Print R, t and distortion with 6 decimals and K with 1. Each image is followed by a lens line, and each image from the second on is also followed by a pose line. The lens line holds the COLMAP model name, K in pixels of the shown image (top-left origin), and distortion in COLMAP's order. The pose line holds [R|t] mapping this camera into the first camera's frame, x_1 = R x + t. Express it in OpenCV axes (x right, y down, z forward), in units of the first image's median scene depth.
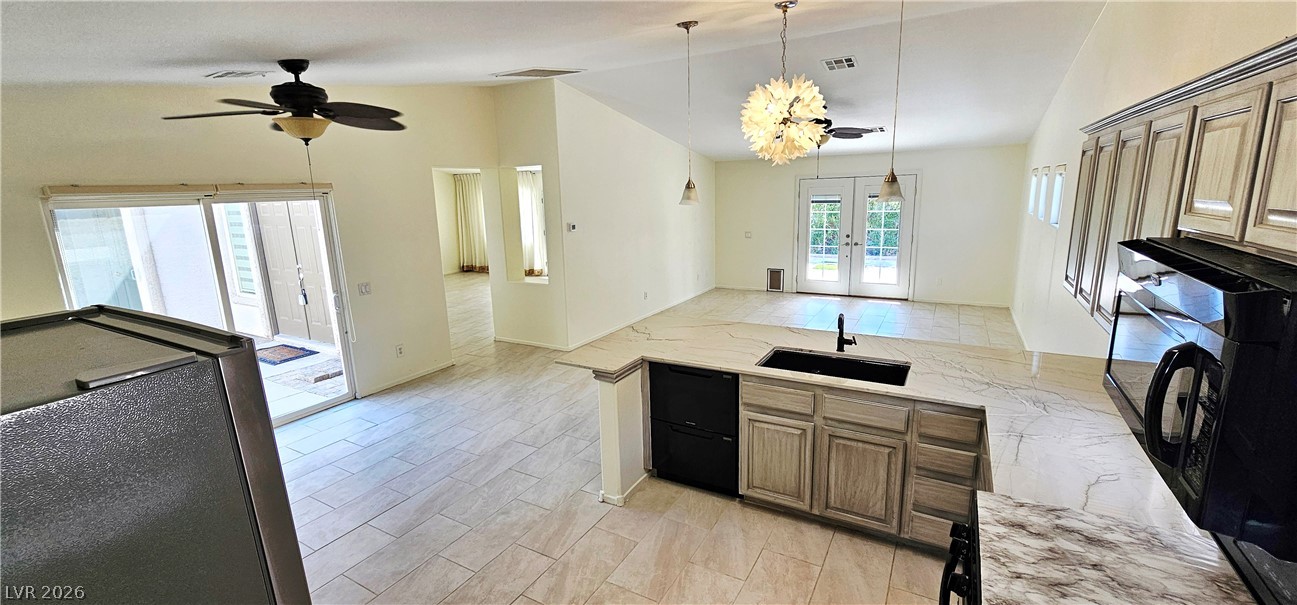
lens RADIAL K [[535.8, 0, 647.7], [0, 535.8, 300.5], [0, 0, 1]] dist [-0.000058, -0.001305]
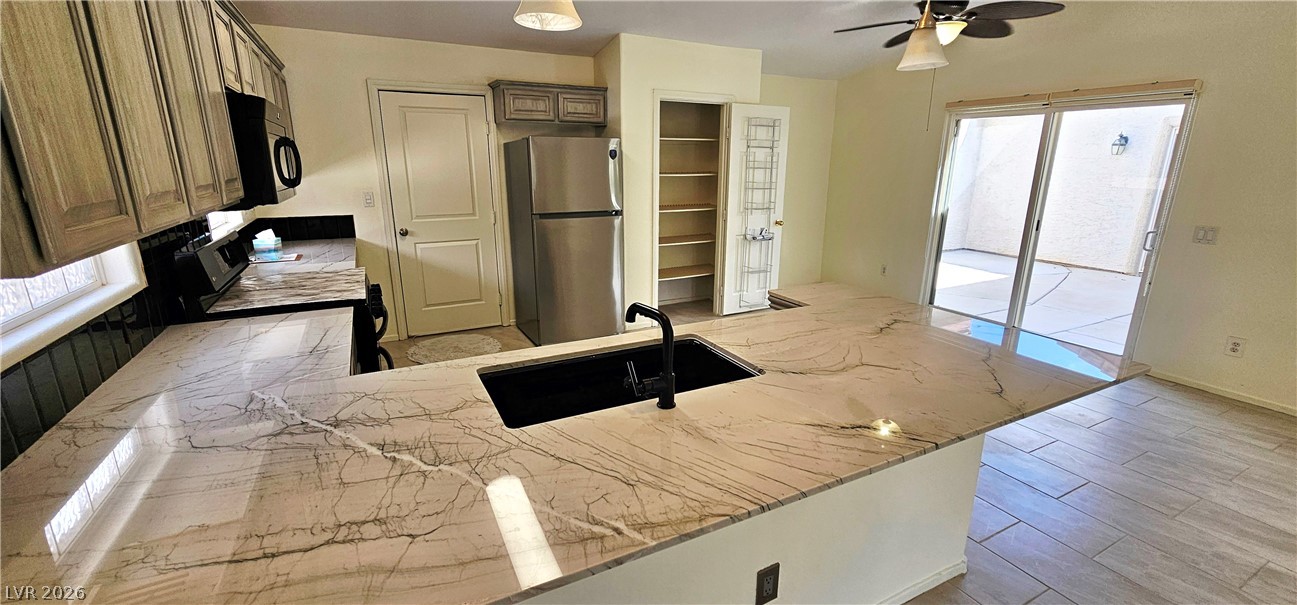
lens RADIAL K [[535.8, 0, 648.7], [0, 535.8, 303.0], [0, 0, 1]] dist [-0.000058, -0.001305]
pose [[-0.539634, 0.246374, -0.805044, 0.688046], [-0.163772, 0.907237, 0.387428, -0.142928], [0.825817, 0.340913, -0.449227, 1.148368]]
